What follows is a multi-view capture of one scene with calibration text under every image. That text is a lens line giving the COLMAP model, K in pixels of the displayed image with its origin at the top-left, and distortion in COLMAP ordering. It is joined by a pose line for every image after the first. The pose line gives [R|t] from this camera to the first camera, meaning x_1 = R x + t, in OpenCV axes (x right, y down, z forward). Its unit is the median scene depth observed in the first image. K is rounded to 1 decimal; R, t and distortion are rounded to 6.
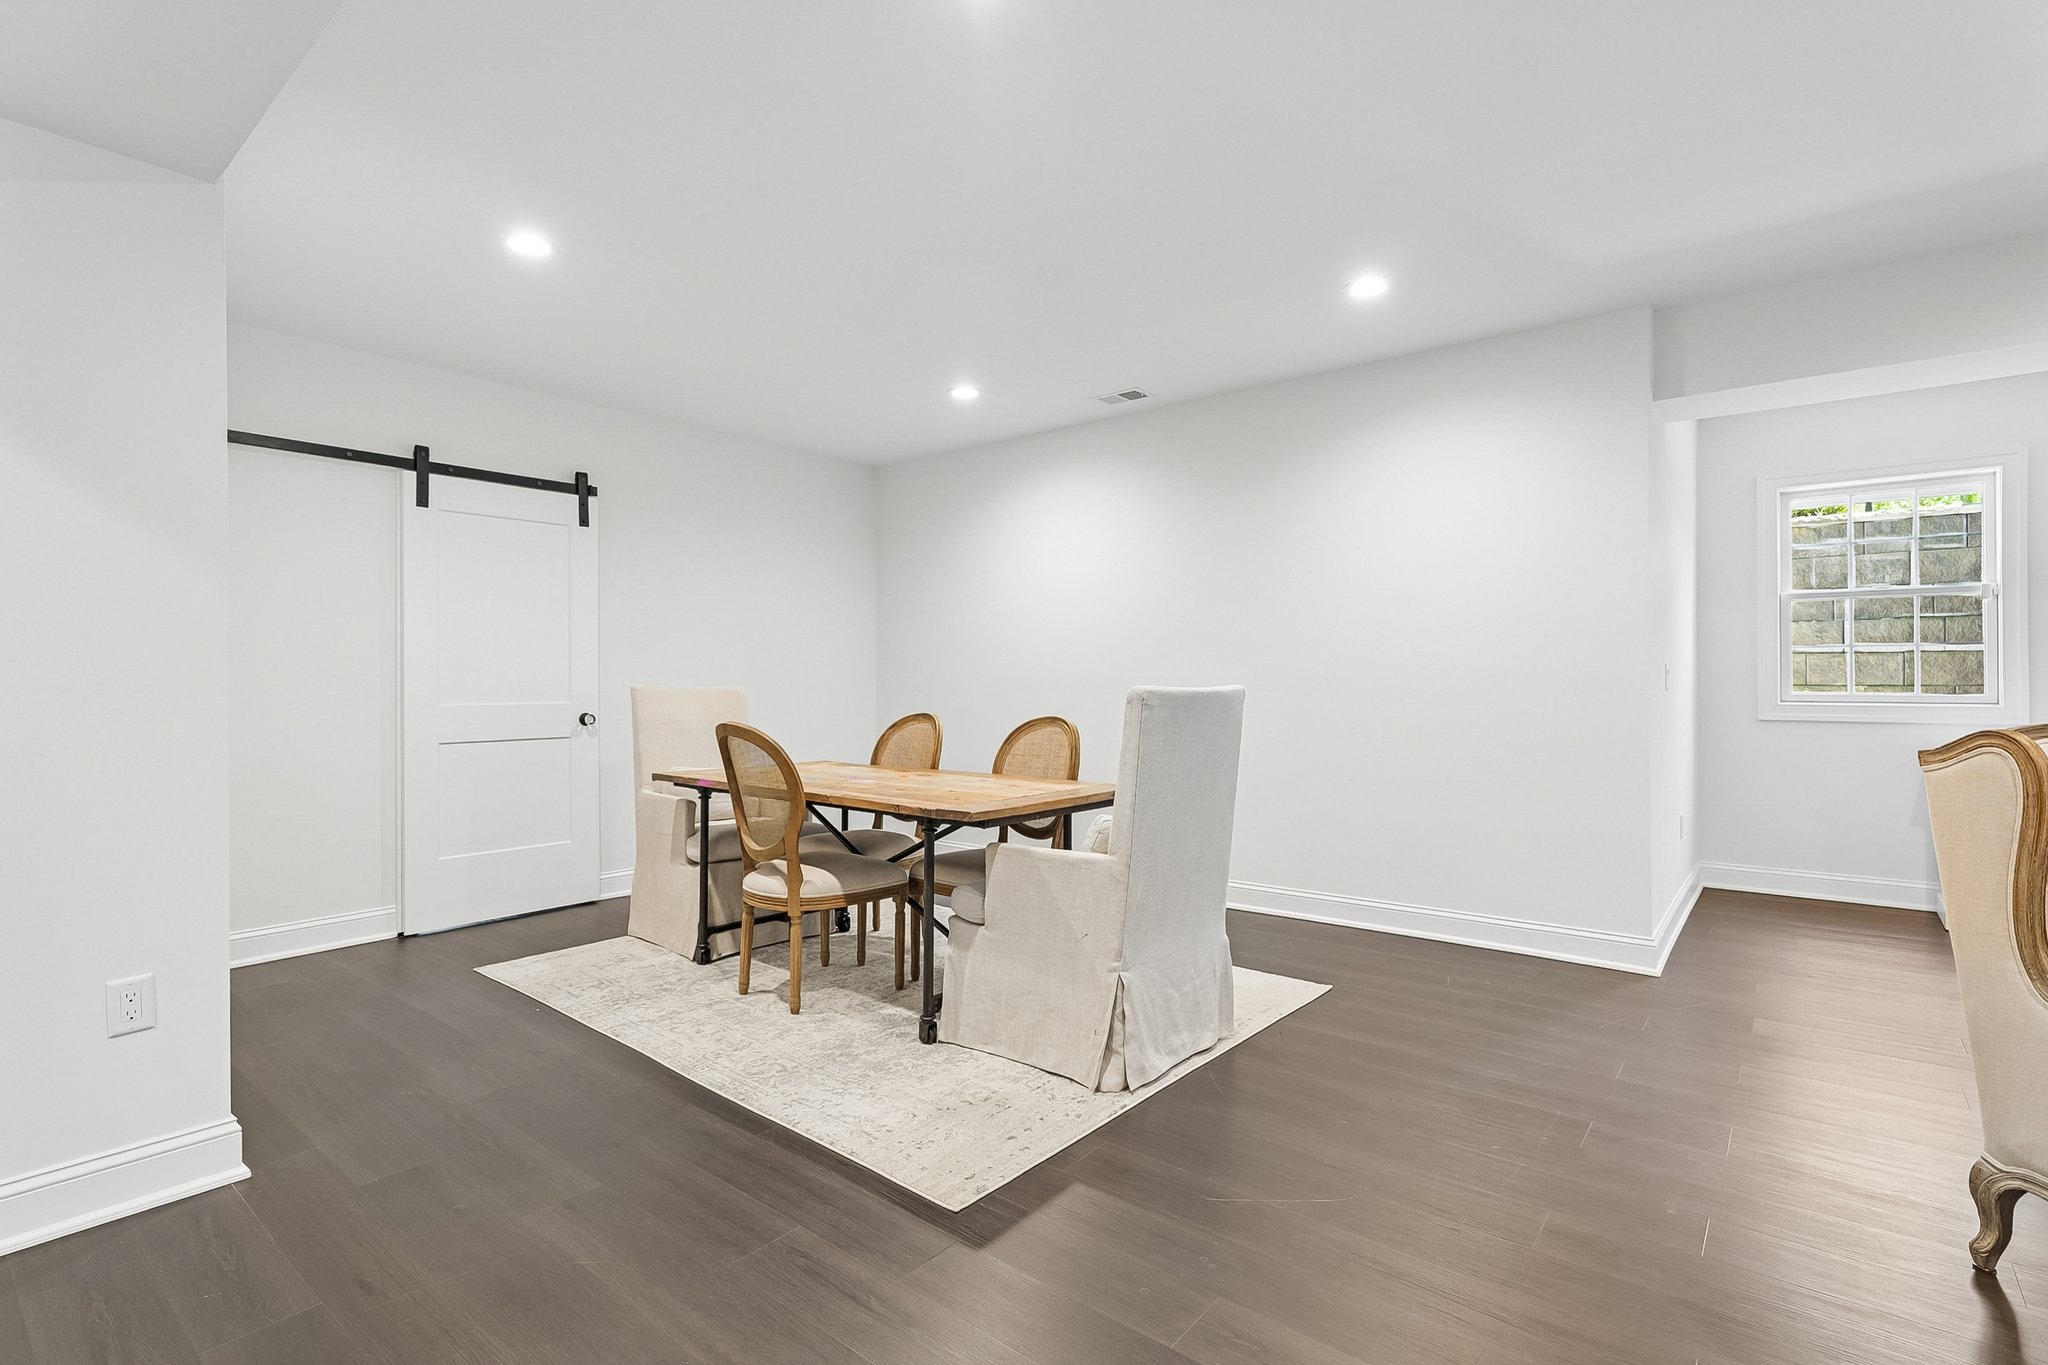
lens RADIAL K [[935.5, 0, 1033.5], [0, 935.5, 679.2], [0, 0, 1]] dist [0.011248, -0.000817]
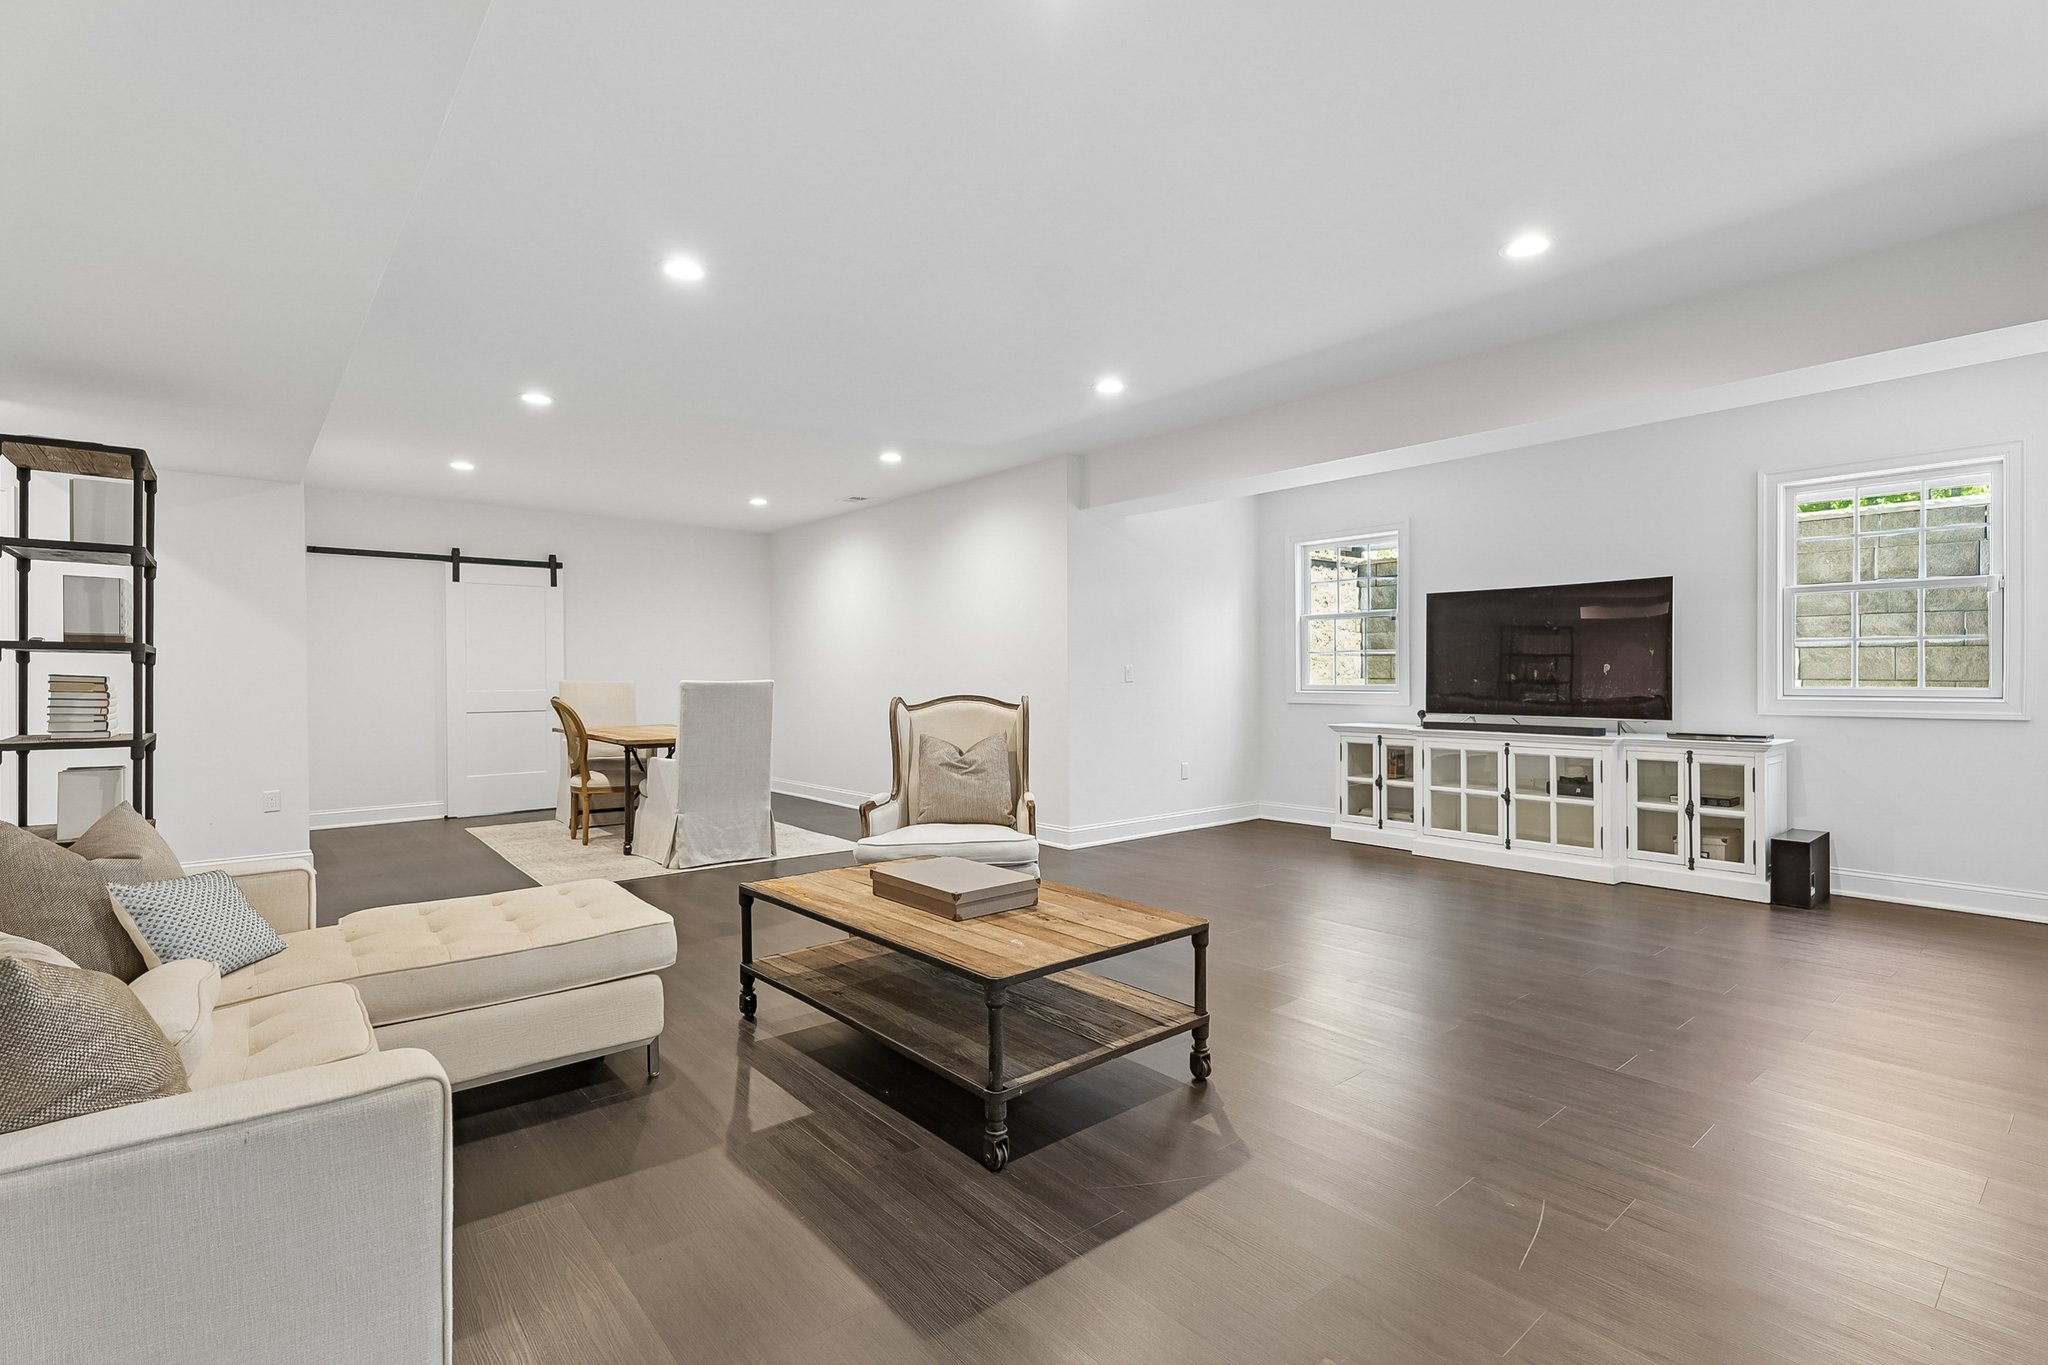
lens RADIAL K [[935.5, 0, 1020.7], [0, 935.5, 678.0], [0, 0, 1]] dist [0.011248, -0.000817]
pose [[0.982109, -0.002998, -0.188289, 0.278903], [0.003329, 0.999993, 0.001443, 0.000805], [0.188284, -0.002043, 0.982113, -0.209902]]
